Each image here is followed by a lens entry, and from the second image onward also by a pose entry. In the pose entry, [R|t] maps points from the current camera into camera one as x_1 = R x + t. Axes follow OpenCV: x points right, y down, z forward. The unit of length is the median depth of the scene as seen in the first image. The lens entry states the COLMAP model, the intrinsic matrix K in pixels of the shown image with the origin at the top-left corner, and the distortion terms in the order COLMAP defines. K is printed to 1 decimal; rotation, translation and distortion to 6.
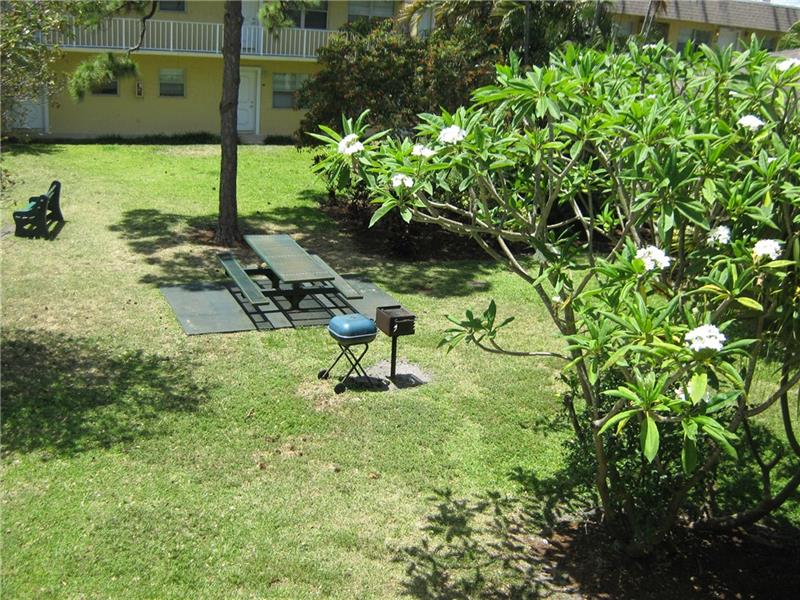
lens RADIAL K [[918.5, 0, 401.0], [0, 918.5, 304.4], [0, 0, 1]] dist [-0.085685, 0.000000]
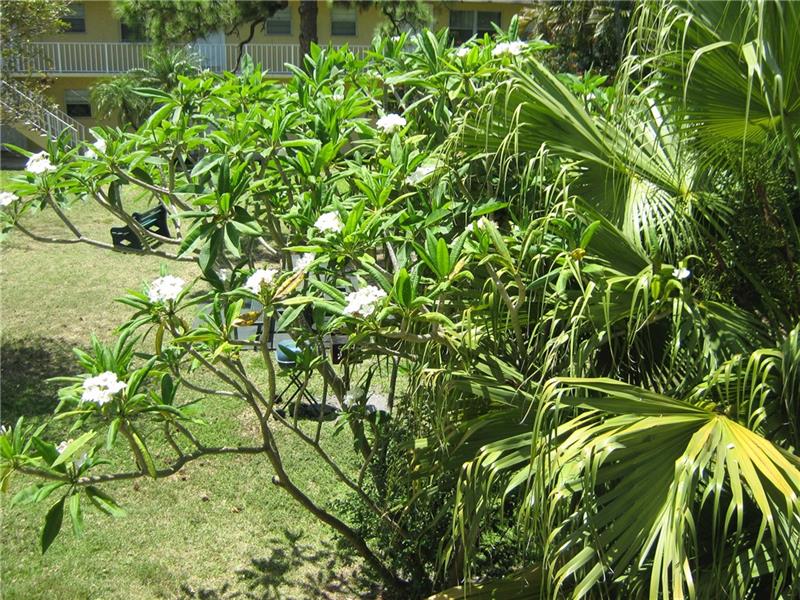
lens RADIAL K [[918.5, 0, 399.0], [0, 918.5, 295.4], [0, 0, 1]] dist [-0.085685, 0.000000]
pose [[0.950230, 0.035092, -0.309567, 0.233843], [-0.046567, 0.998472, -0.029756, -0.006687], [0.308050, 0.042690, 0.950412, 0.086521]]
